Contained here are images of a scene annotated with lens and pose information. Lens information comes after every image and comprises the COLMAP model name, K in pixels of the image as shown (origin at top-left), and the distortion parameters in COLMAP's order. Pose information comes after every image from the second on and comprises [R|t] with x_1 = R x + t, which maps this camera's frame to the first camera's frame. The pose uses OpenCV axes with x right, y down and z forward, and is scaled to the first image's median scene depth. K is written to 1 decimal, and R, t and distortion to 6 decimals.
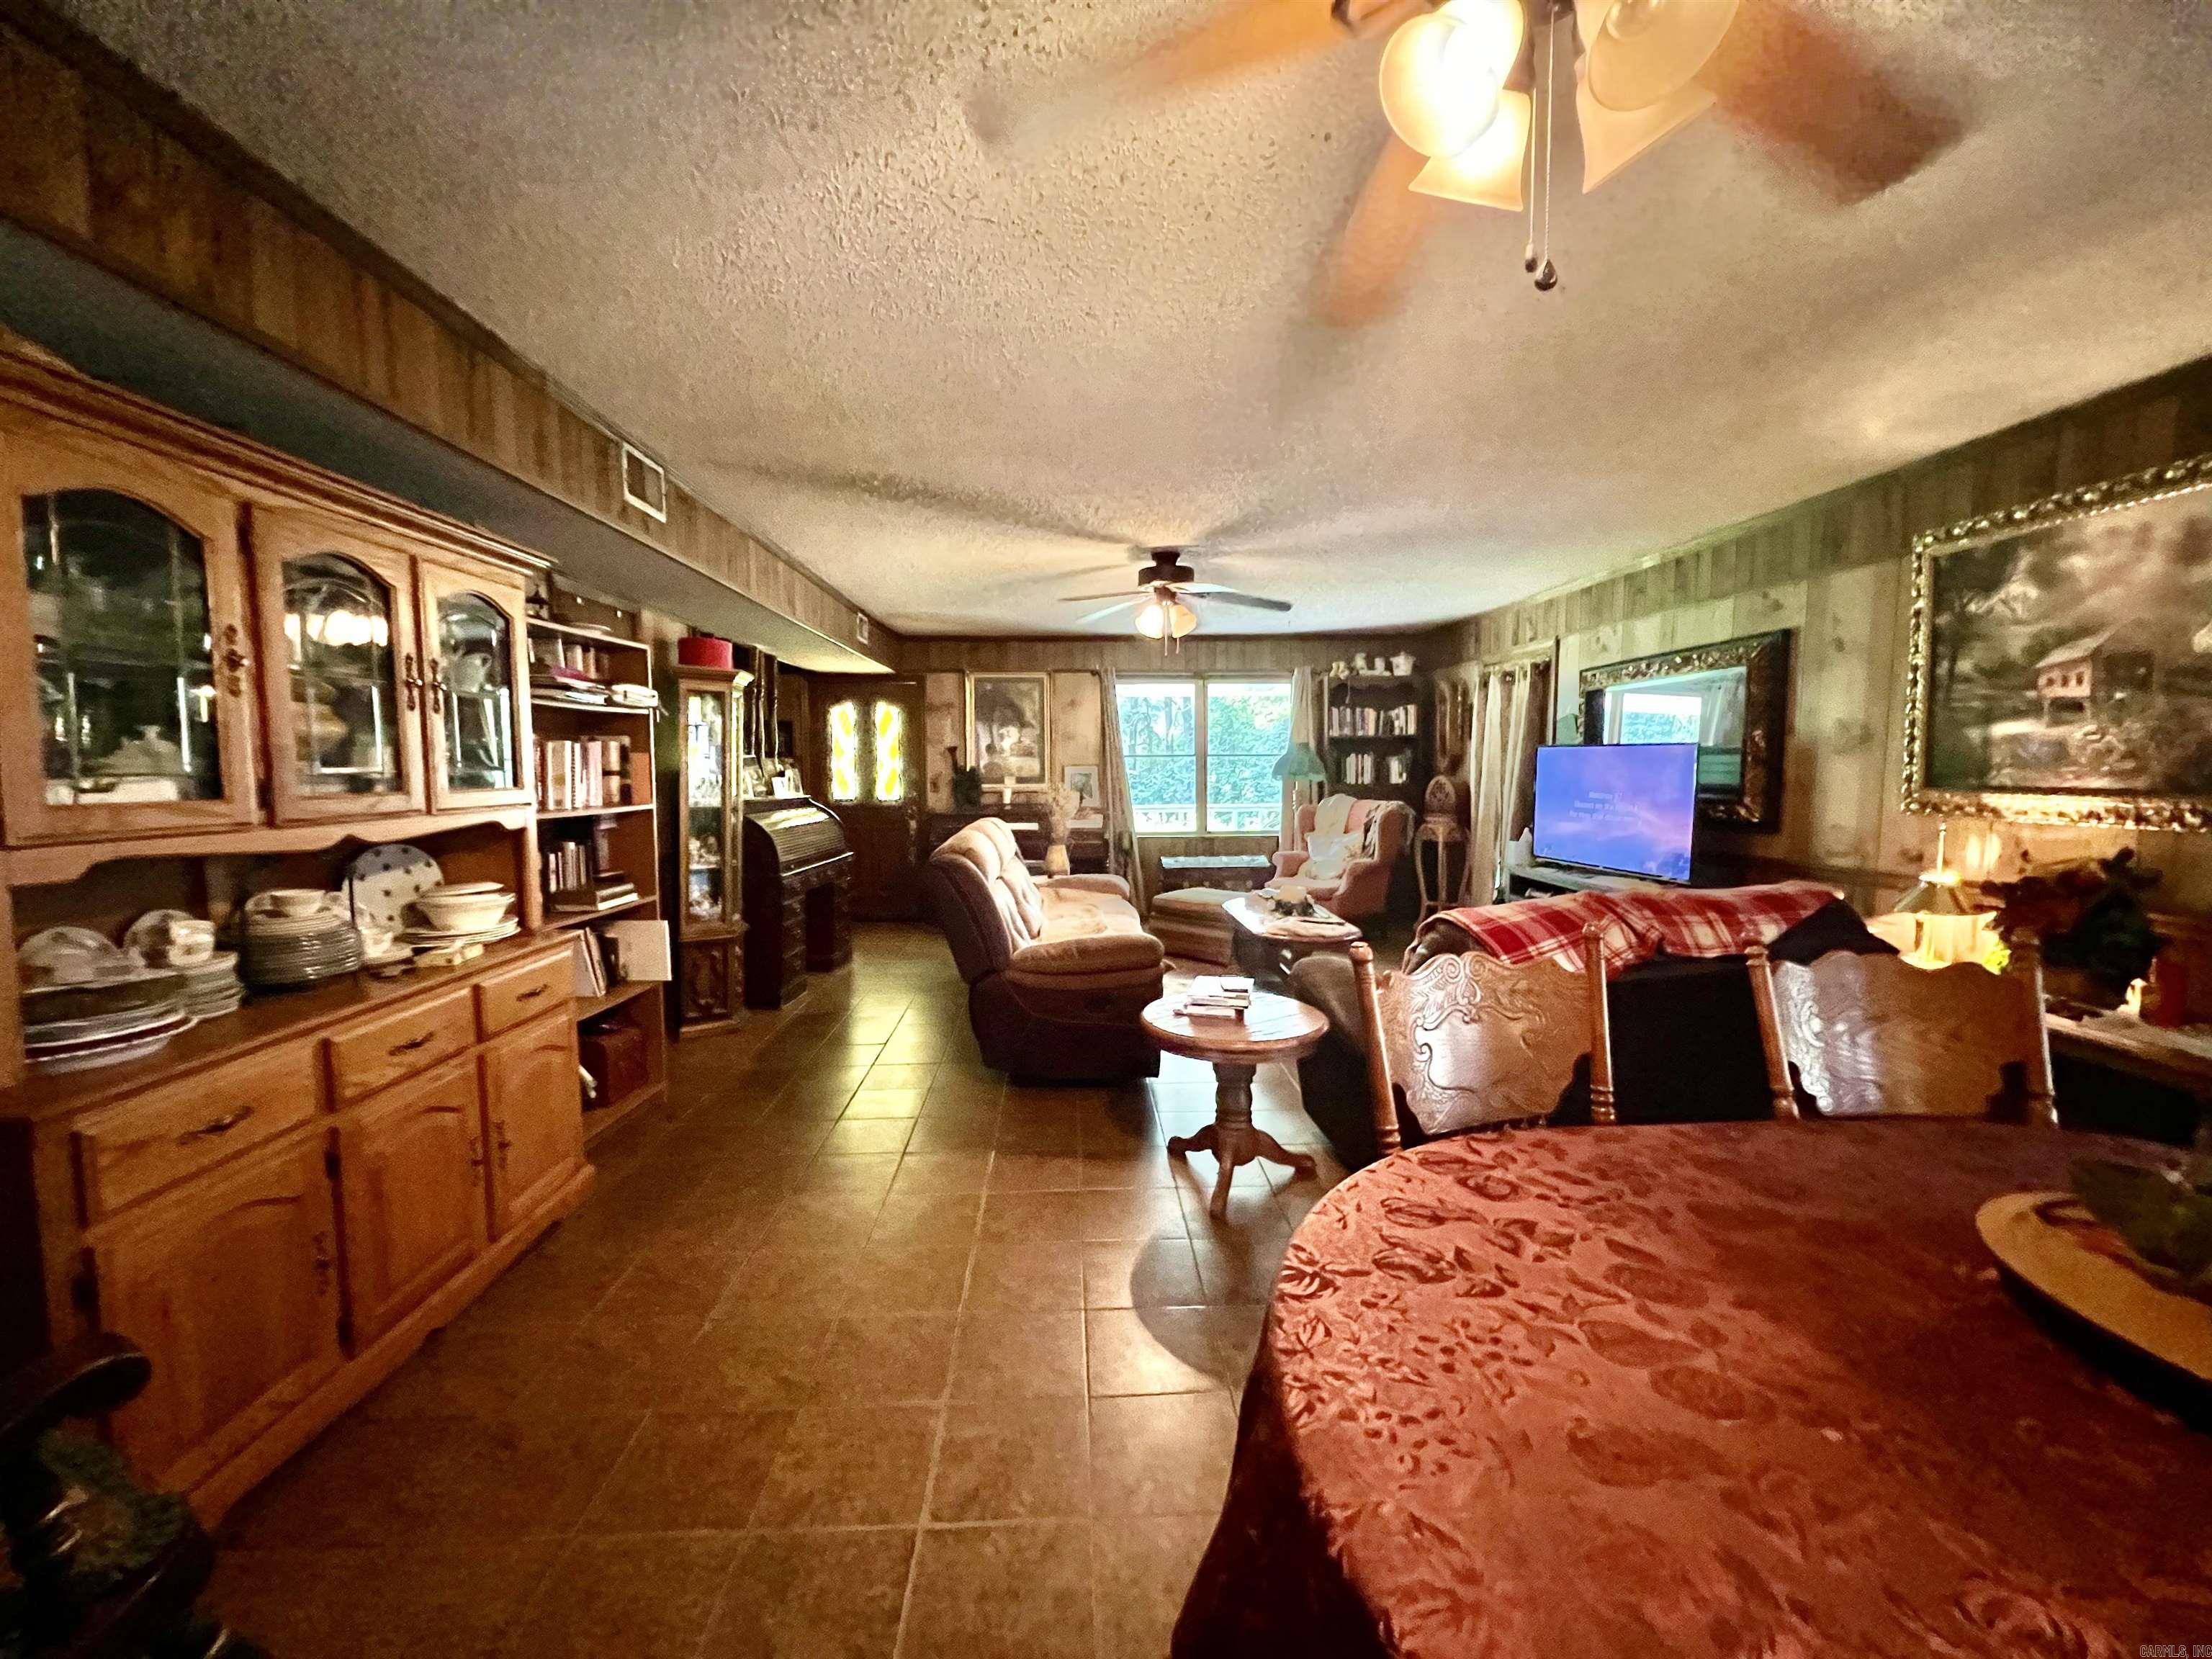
lens RADIAL K [[883.7, 0, 1106.6], [0, 883.7, 823.4], [0, 0, 1]] dist [-0.001894, 0.000722]
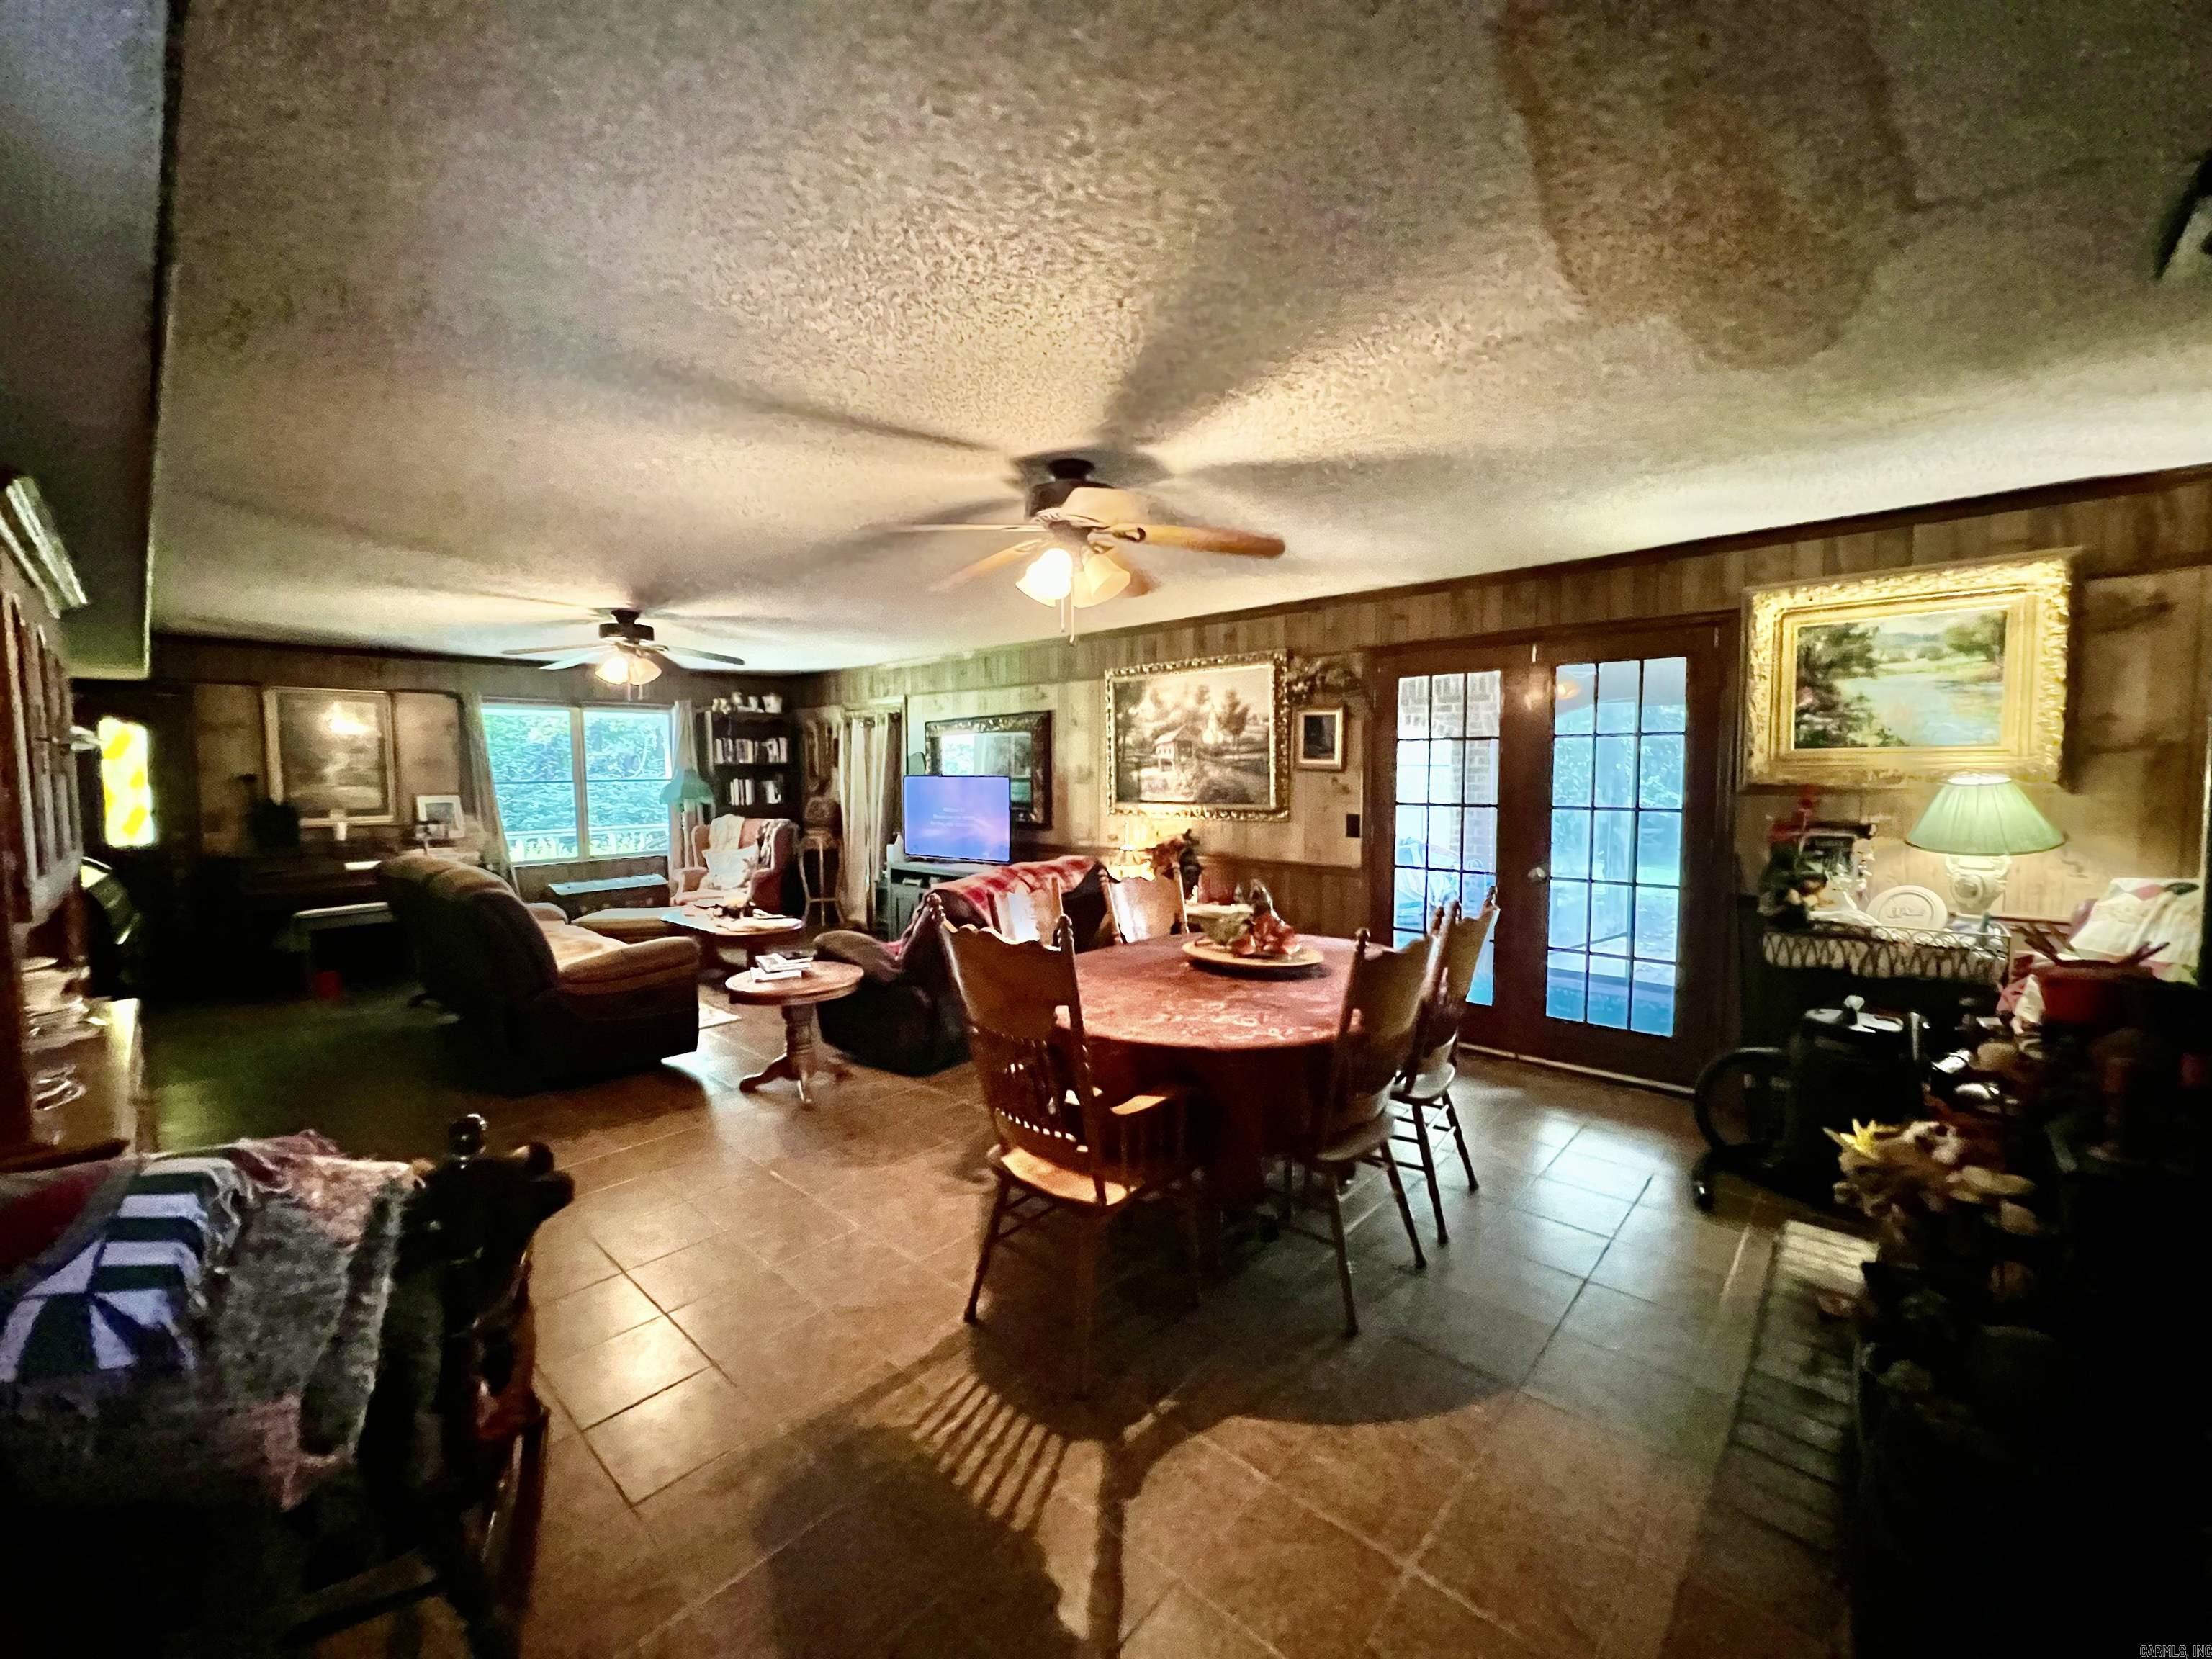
lens RADIAL K [[883.7, 0, 1104.2], [0, 883.7, 829.4], [0, 0, 1]] dist [-0.001894, 0.000722]
pose [[0.700859, -0.051687, 0.711425, -0.283907], [0.055257, 0.998308, 0.018093, -0.010265], [-0.711156, 0.026631, 0.702529, -0.202394]]
